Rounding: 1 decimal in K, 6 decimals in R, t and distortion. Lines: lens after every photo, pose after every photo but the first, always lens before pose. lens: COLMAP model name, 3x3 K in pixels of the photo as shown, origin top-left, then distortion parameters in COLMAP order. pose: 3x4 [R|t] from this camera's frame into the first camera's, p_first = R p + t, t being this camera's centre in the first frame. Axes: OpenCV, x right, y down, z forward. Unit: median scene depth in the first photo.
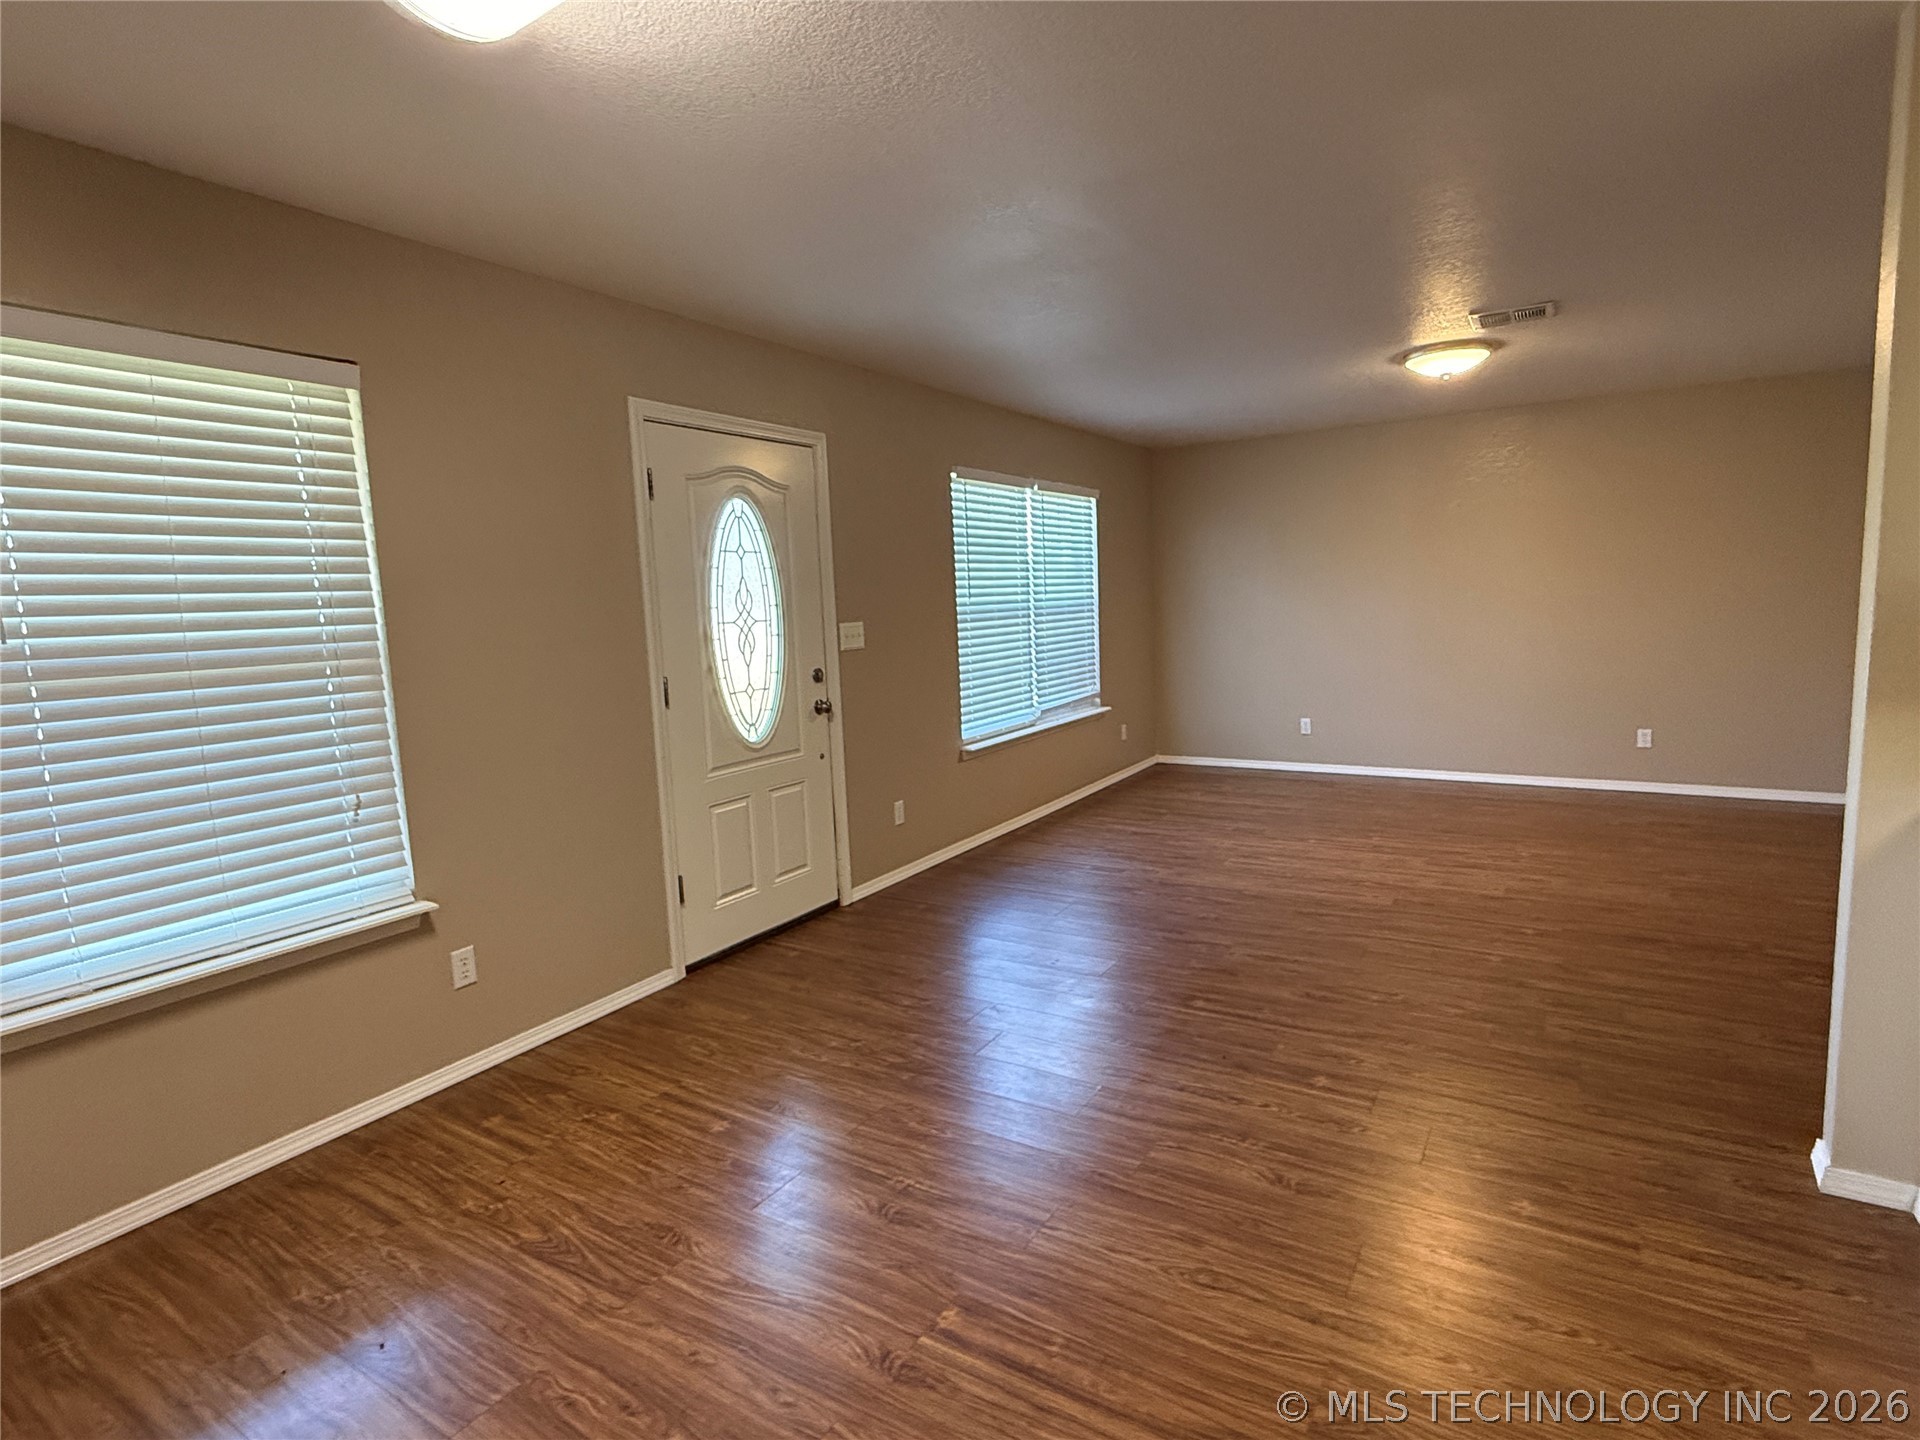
lens RADIAL K [[977.8, 0, 963.2], [0, 977.8, 716.7], [0, 0, 1]] dist [0.001580, -0.000142]
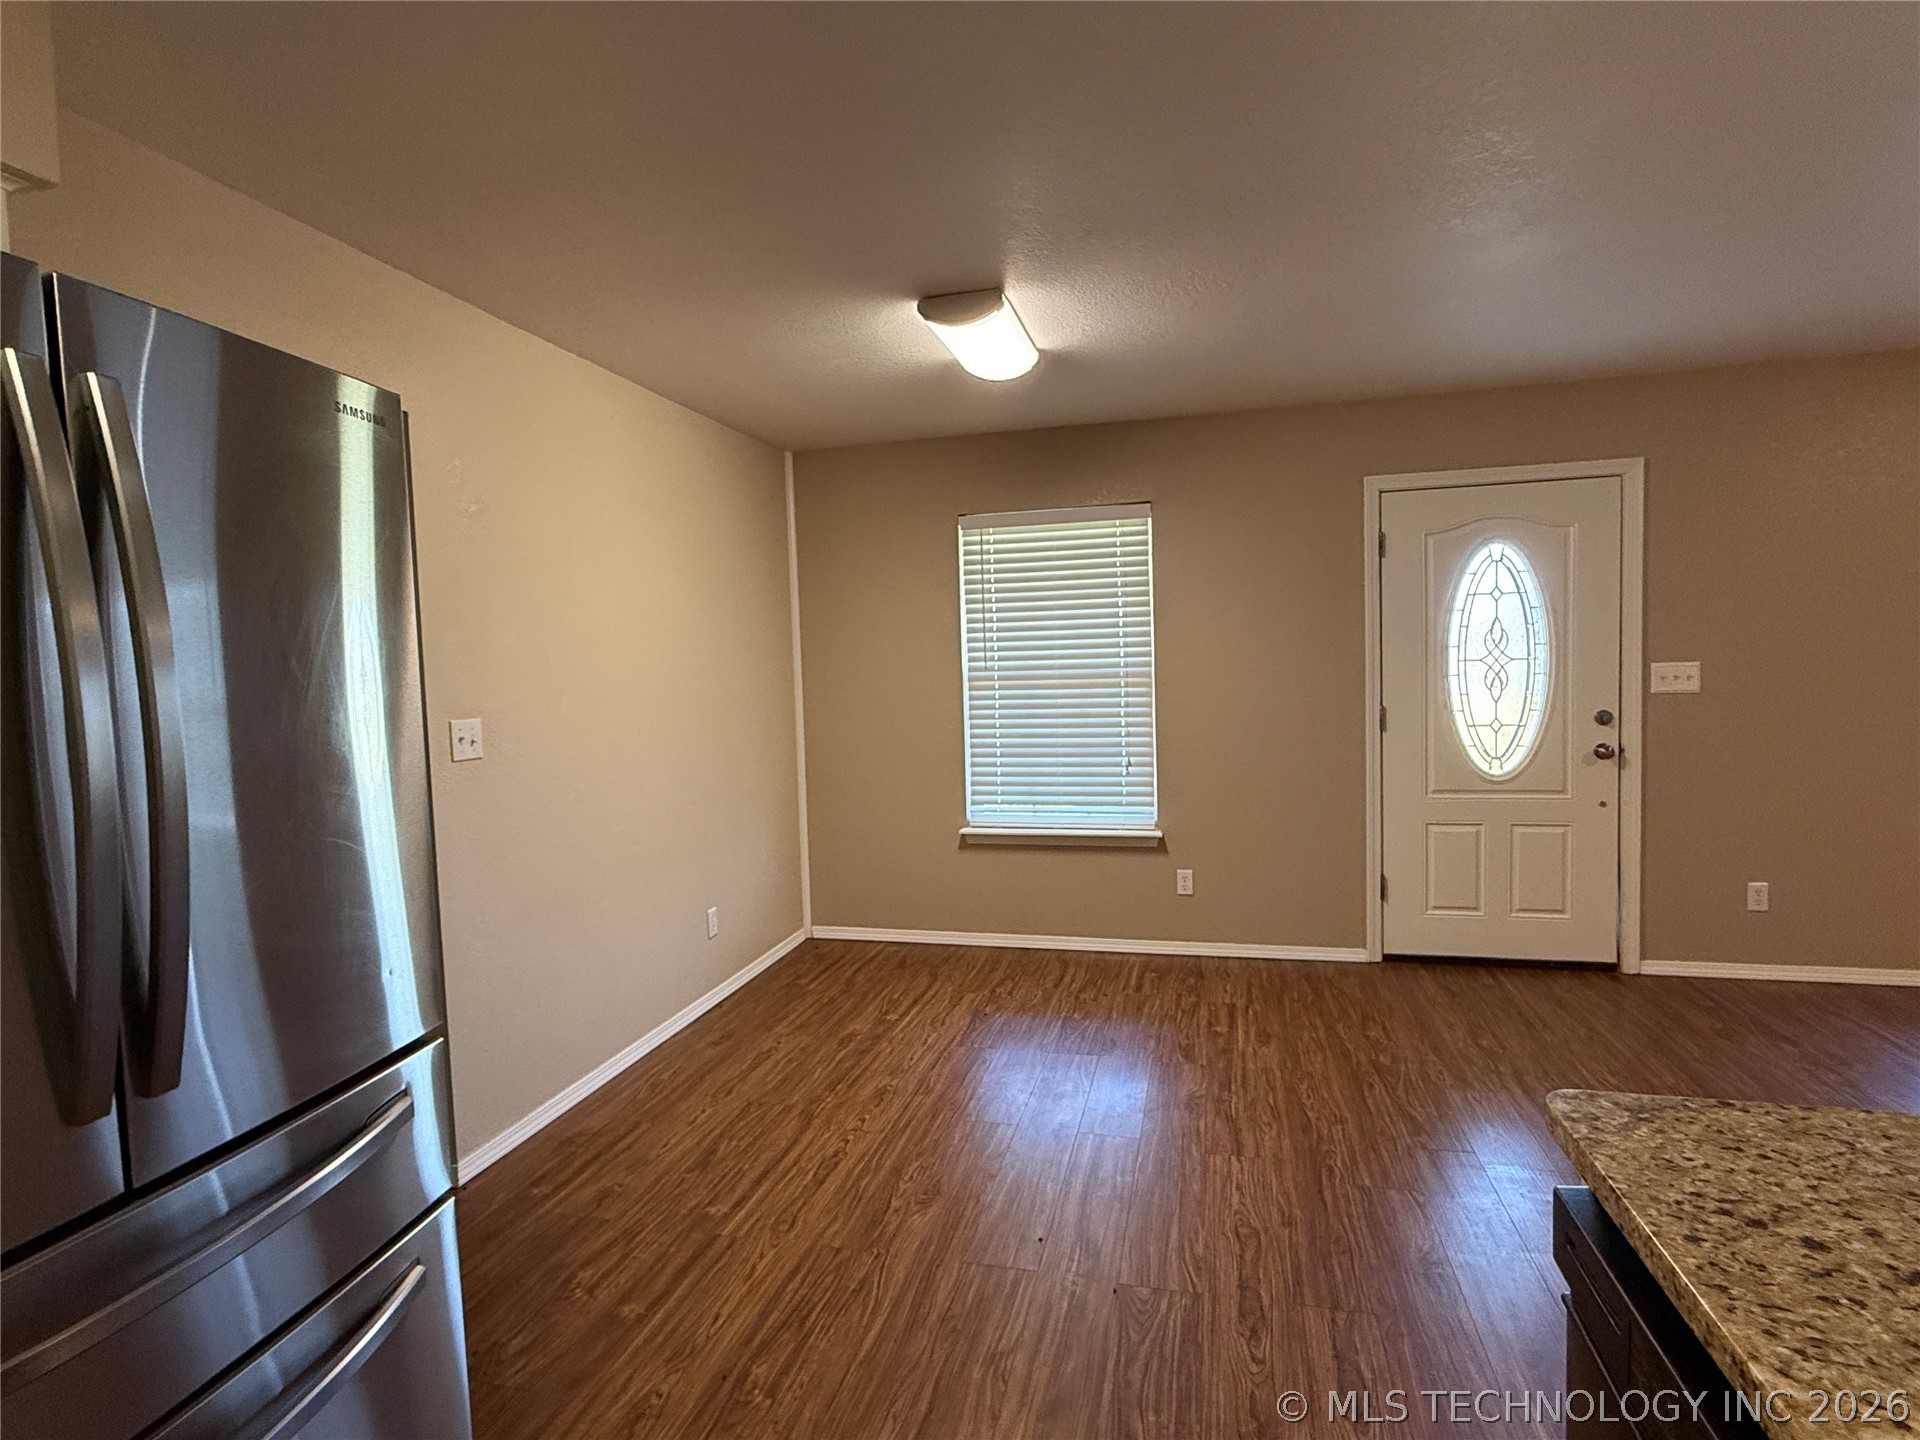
lens RADIAL K [[977.8, 0, 955.8], [0, 977.8, 722.9], [0, 0, 1]] dist [0.001580, -0.000142]
pose [[0.305919, 0.090396, -0.947756, 0.596998], [-0.097108, 0.993253, 0.063391, -0.039381], [0.947092, 0.072643, 0.312633, 0.123538]]
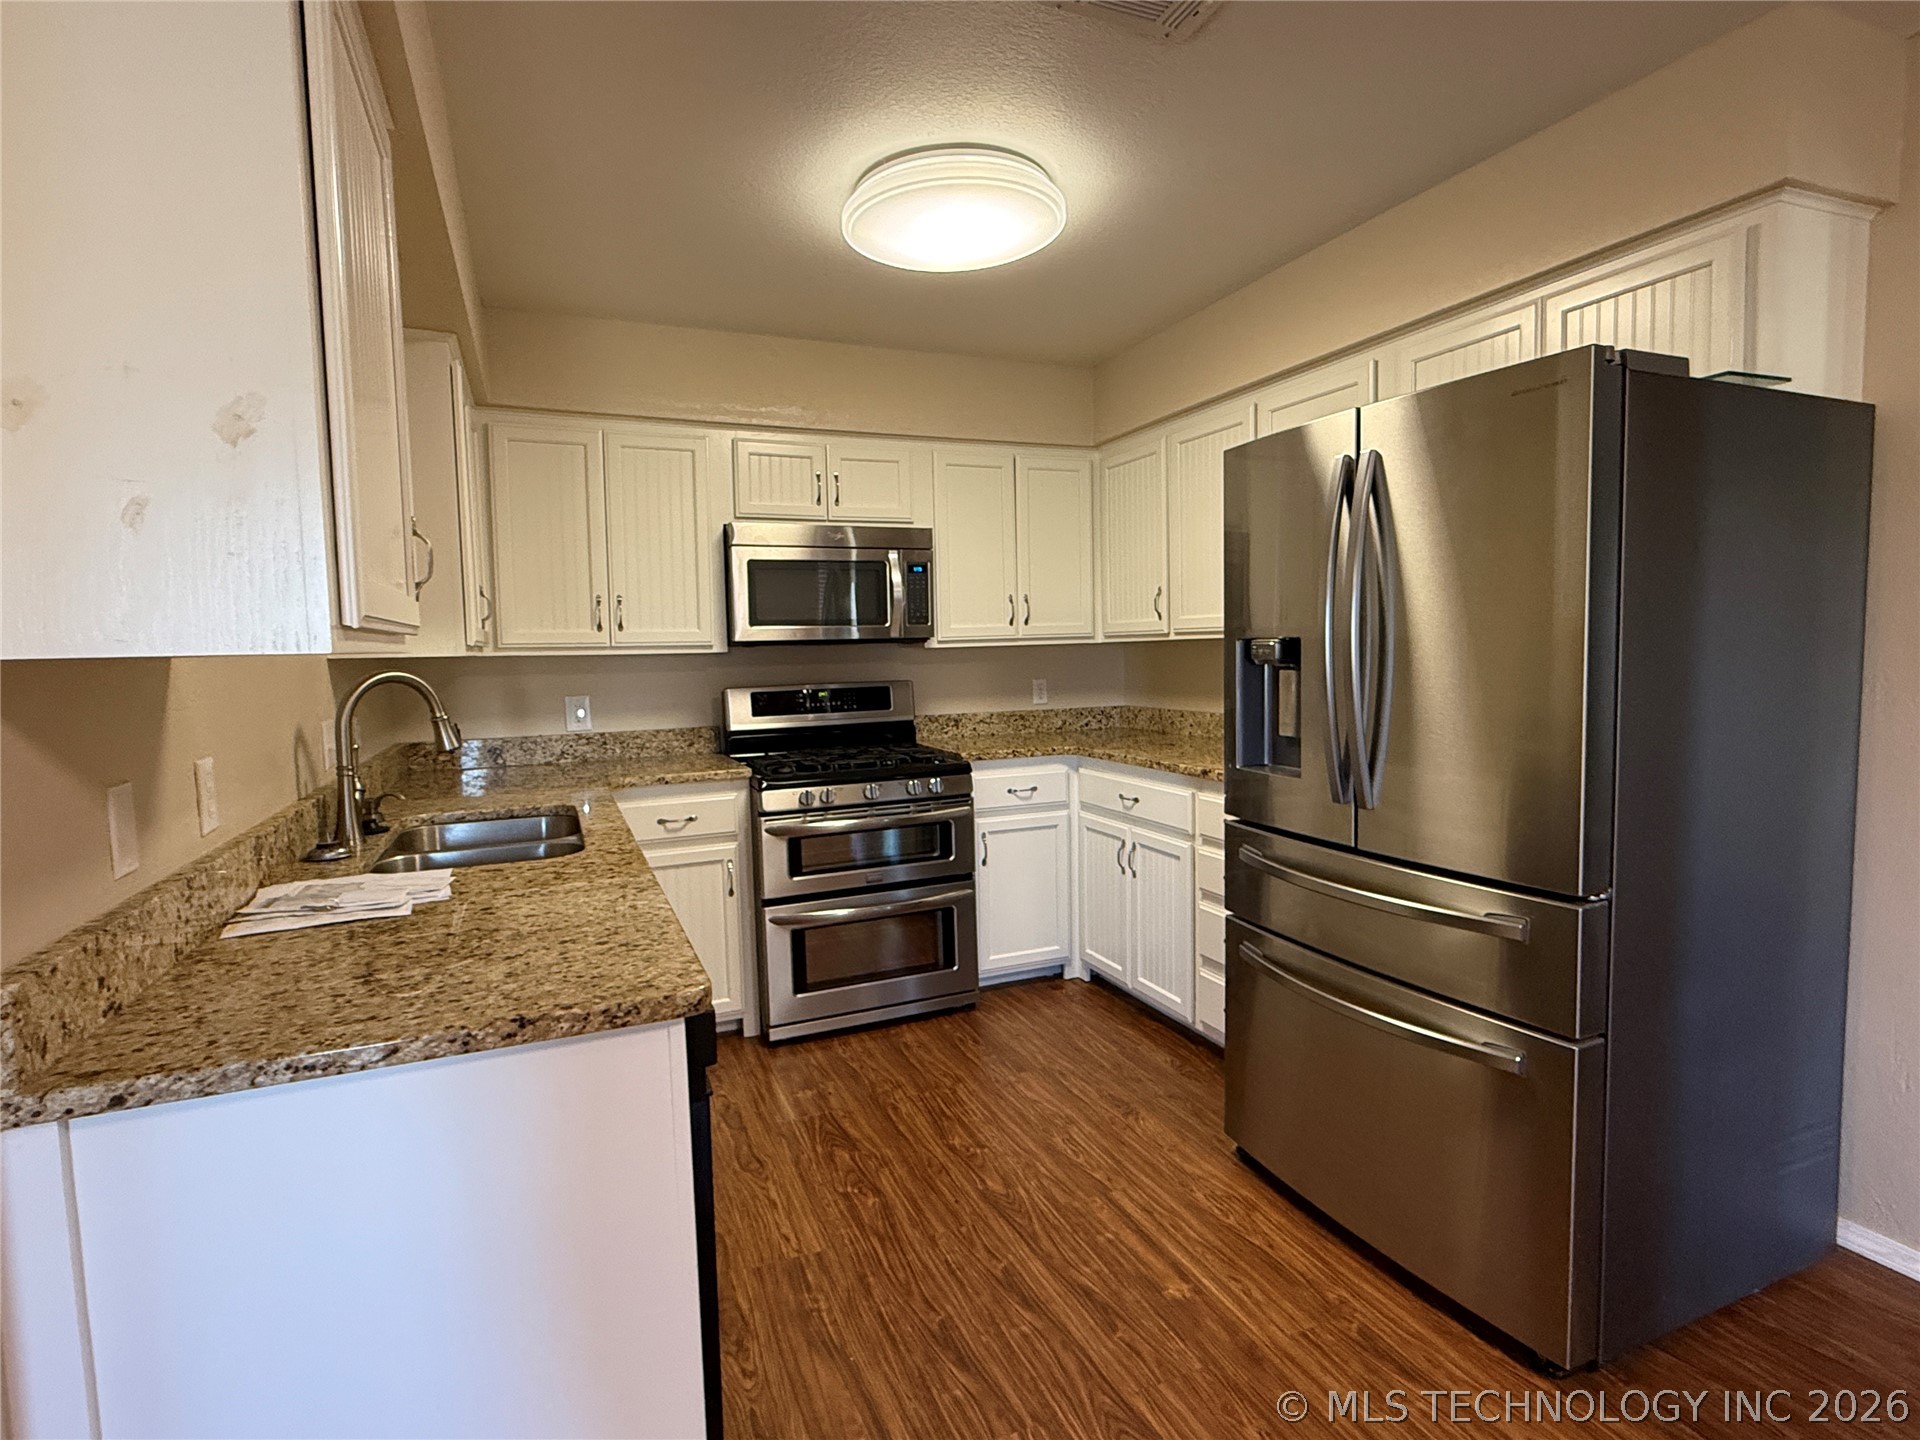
lens RADIAL K [[977.8, 0, 955.0], [0, 977.8, 720.7], [0, 0, 1]] dist [0.001580, -0.000142]
pose [[-0.815709, 0.010641, 0.578364, 0.186035], [0.122114, 0.980467, 0.154186, -0.057996], [-0.565426, 0.196397, -0.801075, 0.527438]]
